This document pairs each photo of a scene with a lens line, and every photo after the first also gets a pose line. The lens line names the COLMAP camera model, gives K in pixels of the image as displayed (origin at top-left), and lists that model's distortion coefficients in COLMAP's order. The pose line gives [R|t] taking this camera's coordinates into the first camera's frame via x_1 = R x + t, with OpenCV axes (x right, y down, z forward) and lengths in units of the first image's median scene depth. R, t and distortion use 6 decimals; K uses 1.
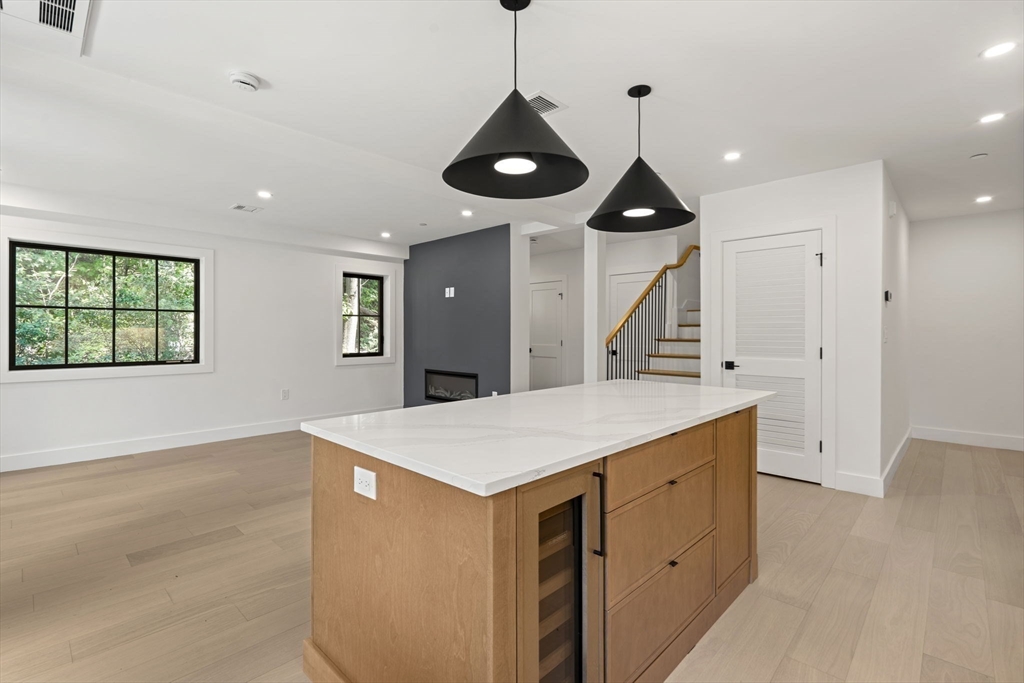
lens RADIAL K [[470.4, 0, 509.0], [0, 470.4, 335.8], [0, 0, 1]] dist [-0.000896, -0.000080]
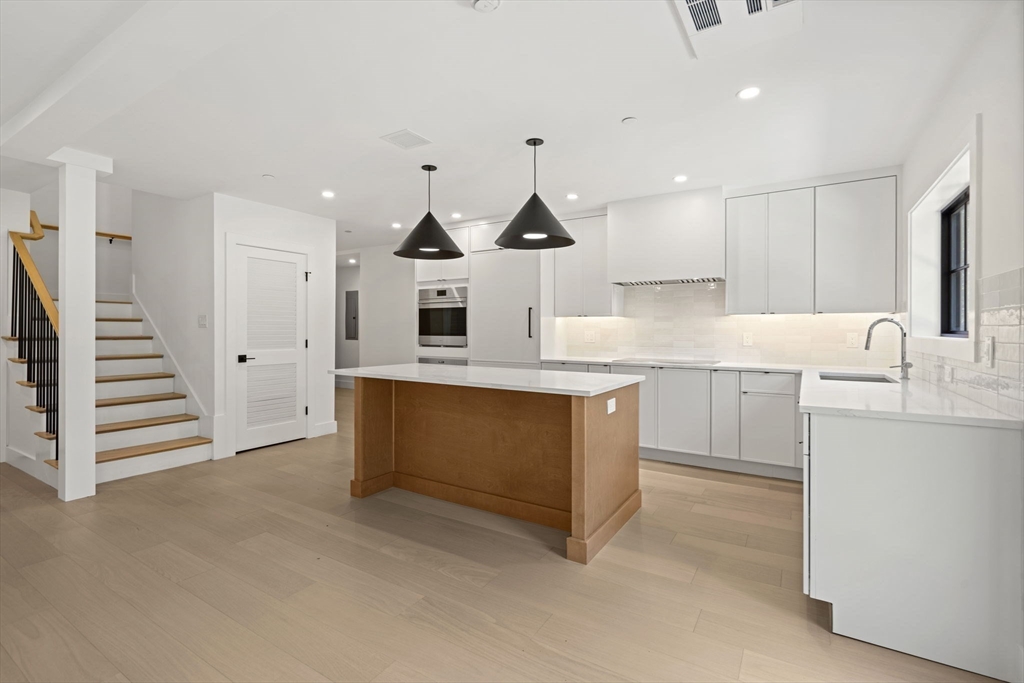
lens RADIAL K [[470.4, 0, 509.6], [0, 470.4, 333.1], [0, 0, 1]] dist [-0.000896, -0.000080]
pose [[-0.212039, -0.007224, 0.977234, -0.800582], [0.005471, 0.999948, 0.008579, -0.002854], [-0.977246, 0.007165, -0.211989, 0.684956]]
